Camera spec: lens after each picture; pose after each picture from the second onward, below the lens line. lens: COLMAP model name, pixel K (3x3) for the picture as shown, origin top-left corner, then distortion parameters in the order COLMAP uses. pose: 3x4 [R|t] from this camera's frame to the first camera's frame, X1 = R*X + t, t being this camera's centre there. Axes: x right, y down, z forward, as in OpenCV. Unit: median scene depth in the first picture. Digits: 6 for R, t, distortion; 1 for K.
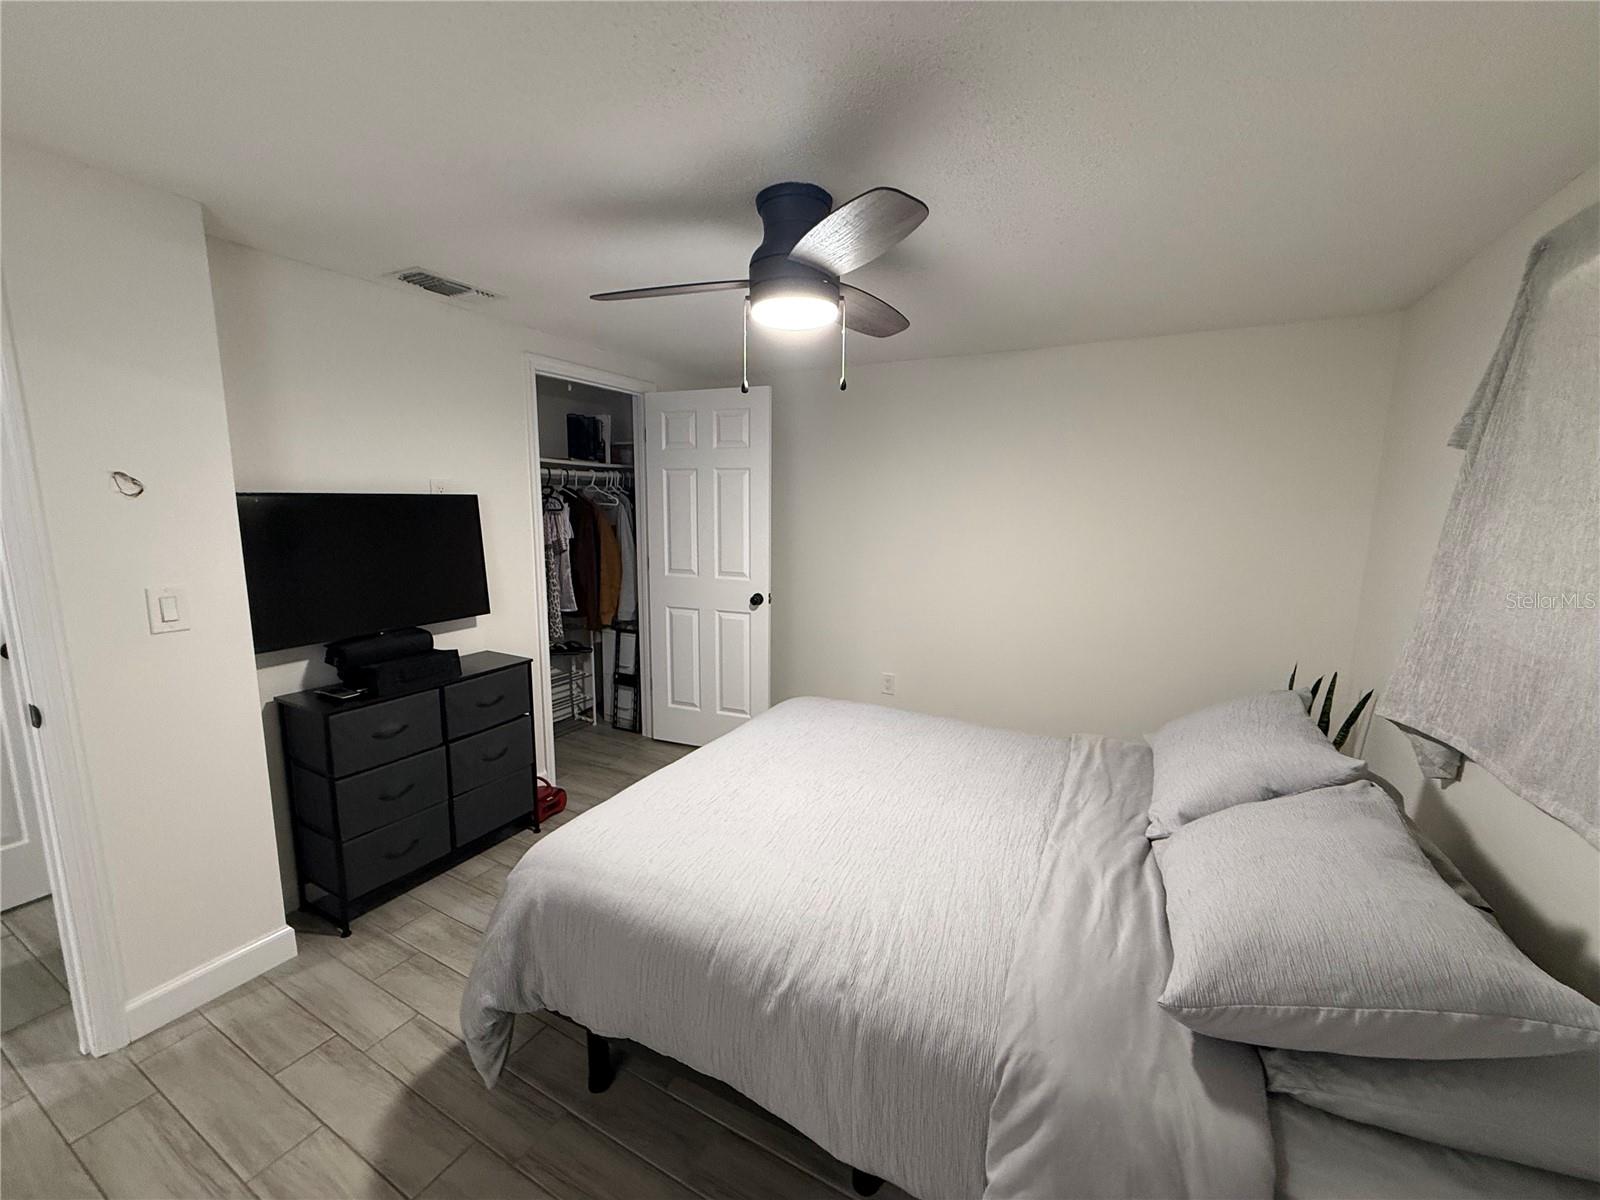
lens RADIAL K [[634.7, 0, 796.8], [0, 634.7, 597.9], [0, 0, 1]] dist [-0.000395, 0.000484]
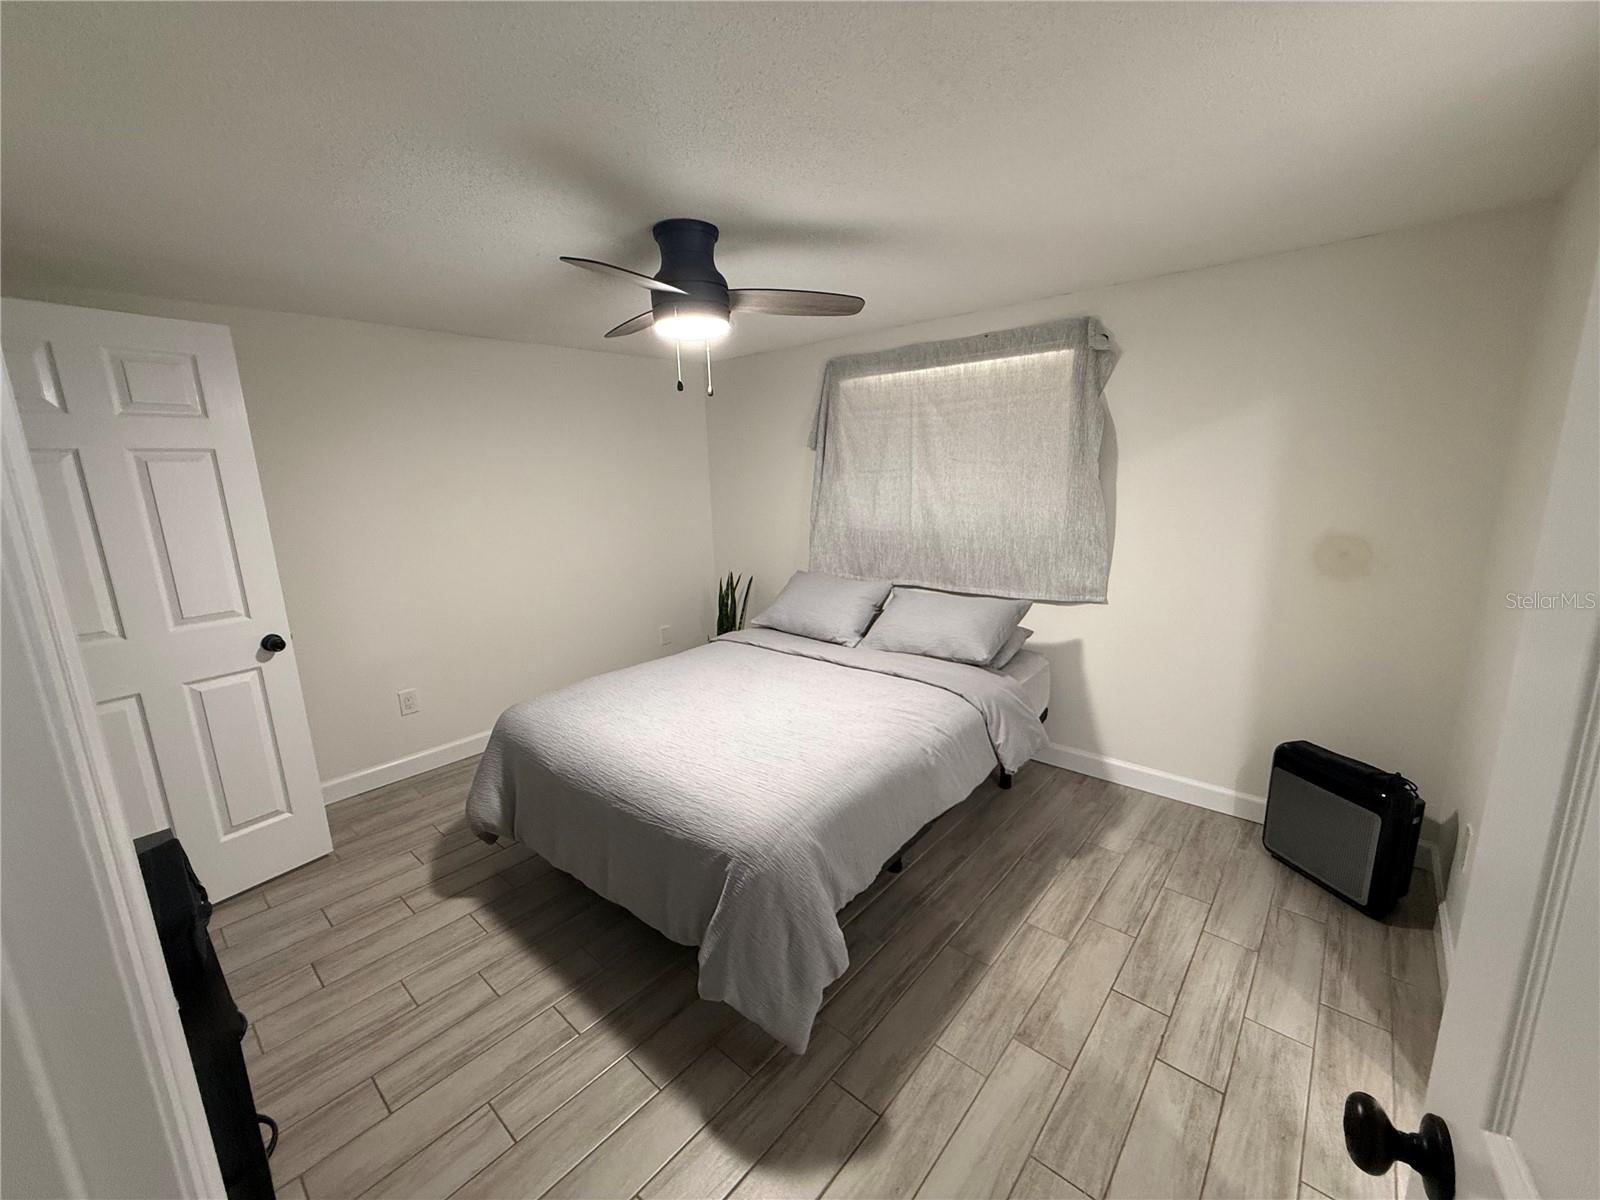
lens RADIAL K [[634.7, 0, 799.3], [0, 634.7, 601.8], [0, 0, 1]] dist [-0.000395, 0.000484]
pose [[0.233977, -0.216194, 0.947900, -0.563362], [0.181956, 0.967474, 0.175744, -0.057136], [-0.955064, 0.131356, 0.265704, 0.266548]]
